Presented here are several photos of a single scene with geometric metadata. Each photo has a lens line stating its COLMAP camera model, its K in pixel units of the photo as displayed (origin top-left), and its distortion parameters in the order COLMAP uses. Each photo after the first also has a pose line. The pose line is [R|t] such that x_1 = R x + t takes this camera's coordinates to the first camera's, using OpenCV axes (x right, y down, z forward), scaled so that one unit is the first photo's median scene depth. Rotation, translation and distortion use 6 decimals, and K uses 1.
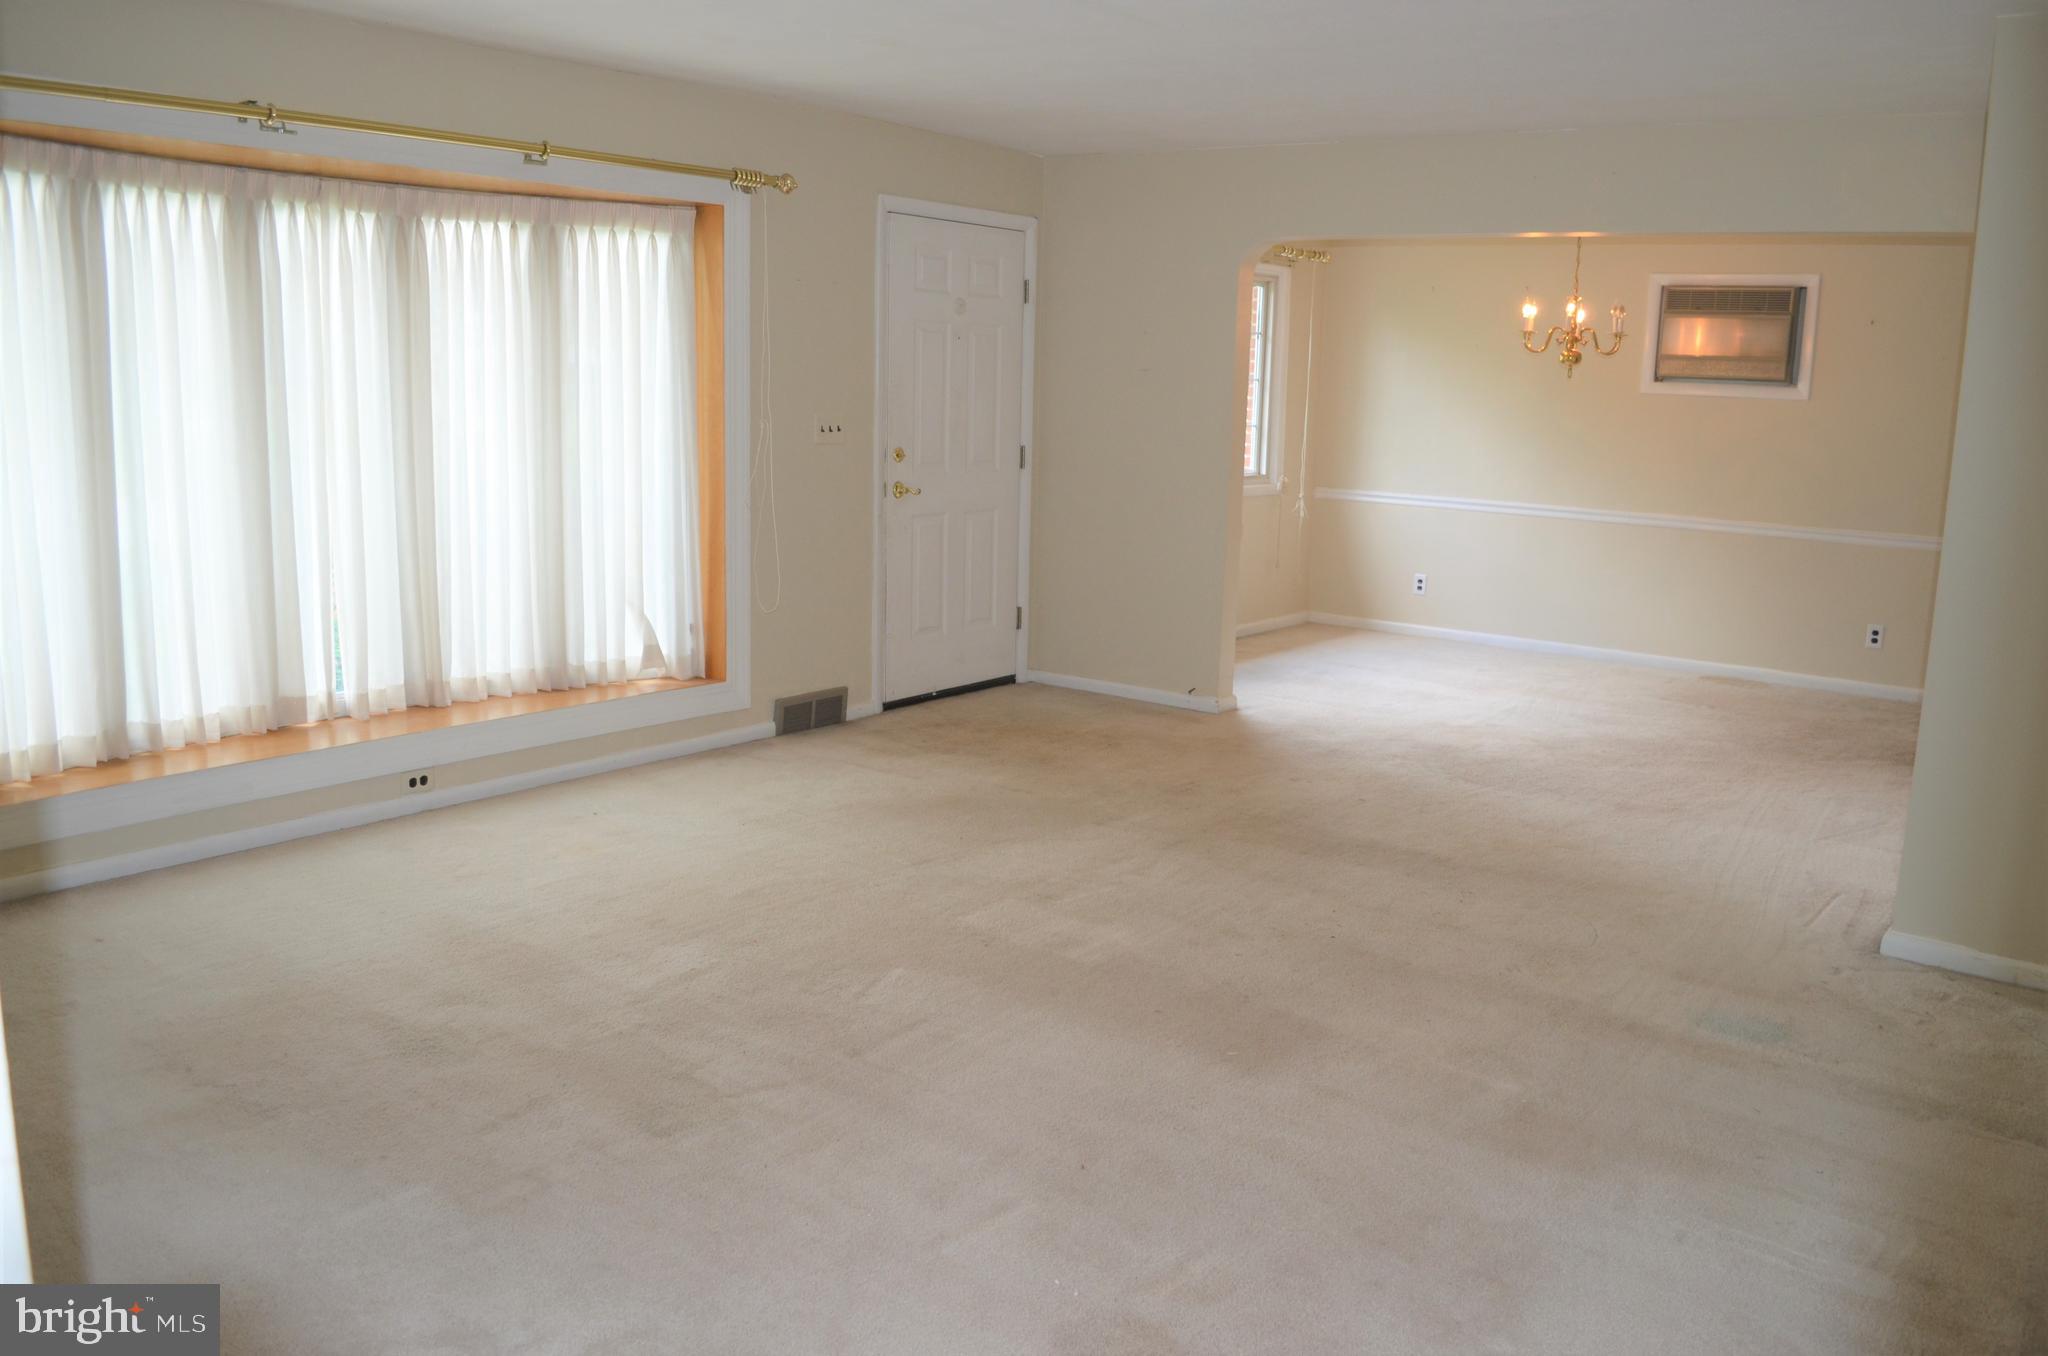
lens RADIAL K [[1605.0, 0, 1038.4], [0, 1605.0, 676.4], [0, 0, 1]] dist [-0.075793, -0.002119]
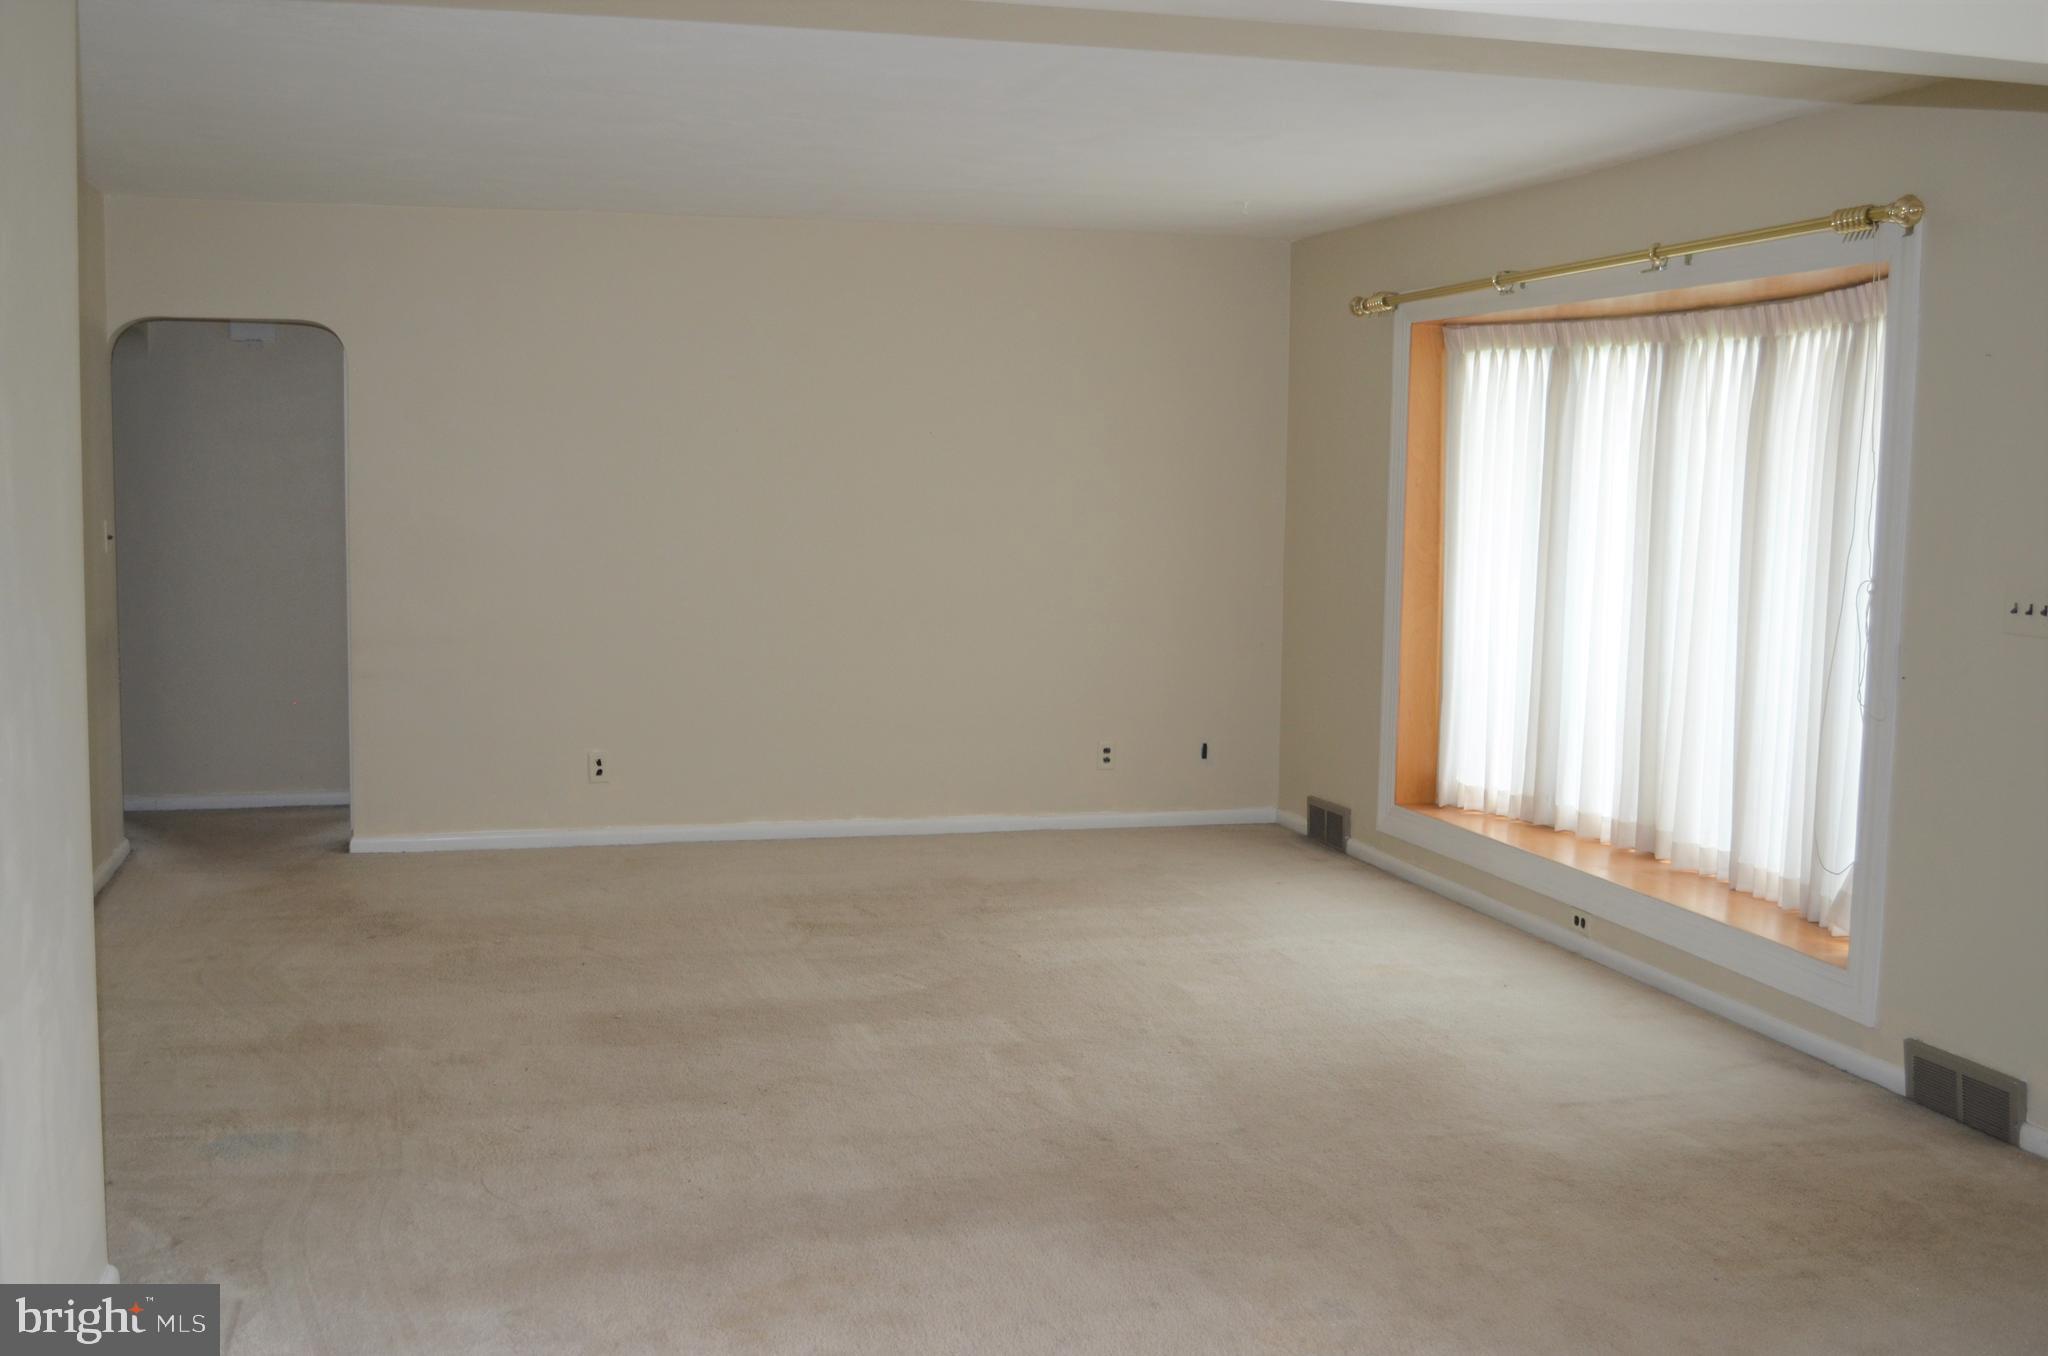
lens RADIAL K [[2216.1, 0, 1075.5], [0, 2216.1, 675.2], [0, 0, 1]] dist [-0.054087, 0.012458]
pose [[-0.585660, 0.039371, -0.809600, 0.866420], [-0.184236, 0.966211, 0.180262, -0.263293], [0.789341, 0.254730, -0.558618, 1.467802]]
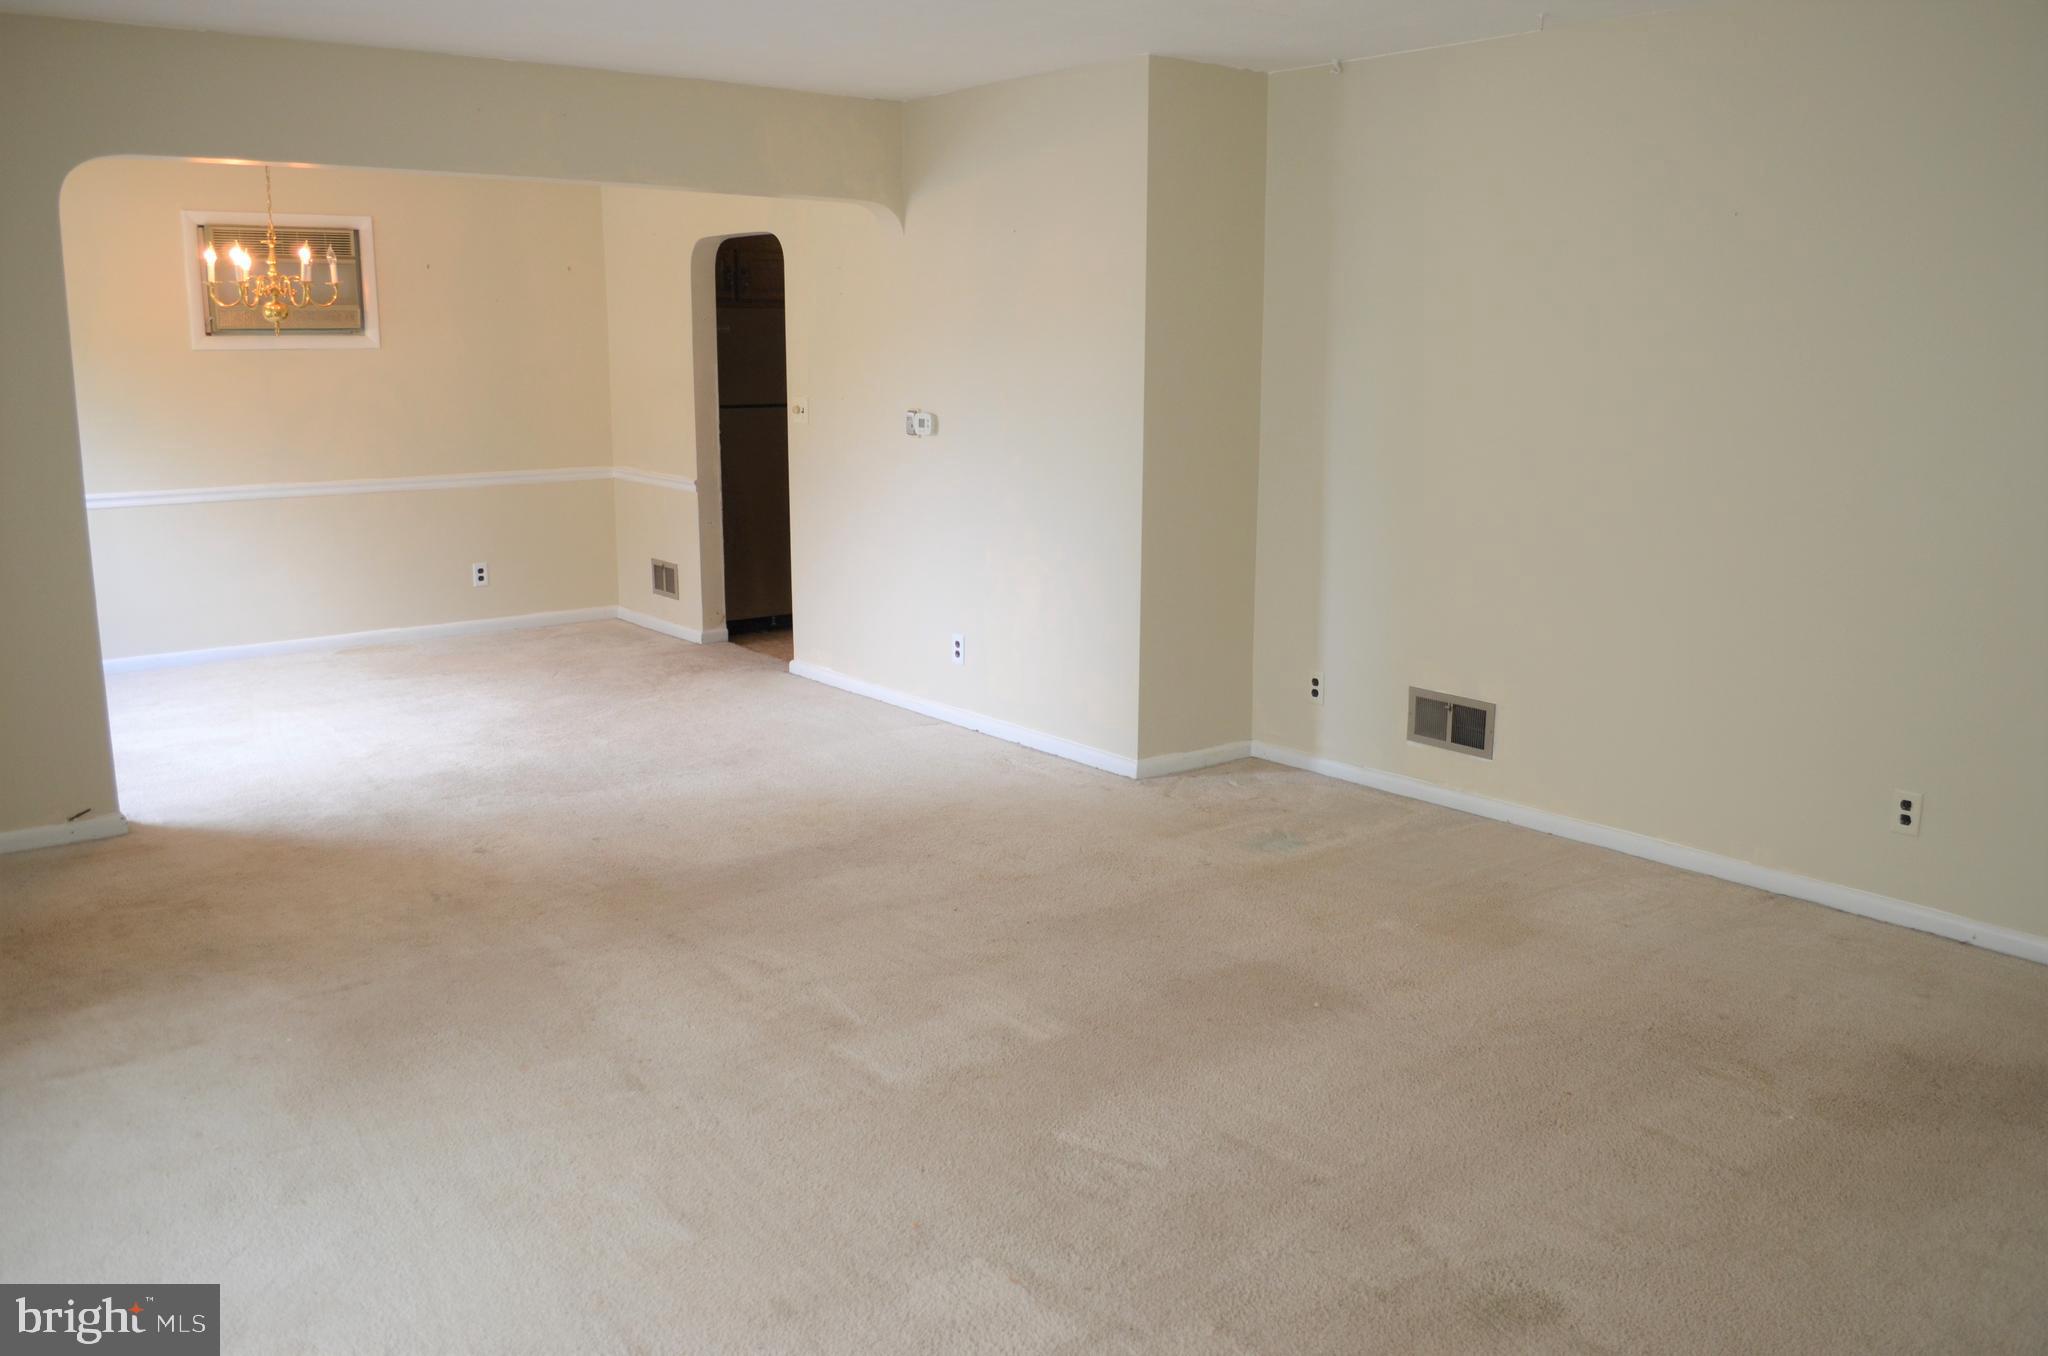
lens RADIAL K [[1605.0, 0, 1038.4], [0, 1605.0, 676.4], [0, 0, 1]] dist [-0.075793, -0.002119]
pose [[0.238022, -0.225204, 0.944790, -0.589306], [0.180956, 0.965998, 0.184671, -0.135421], [-0.954254, 0.127010, 0.270680, 0.588491]]
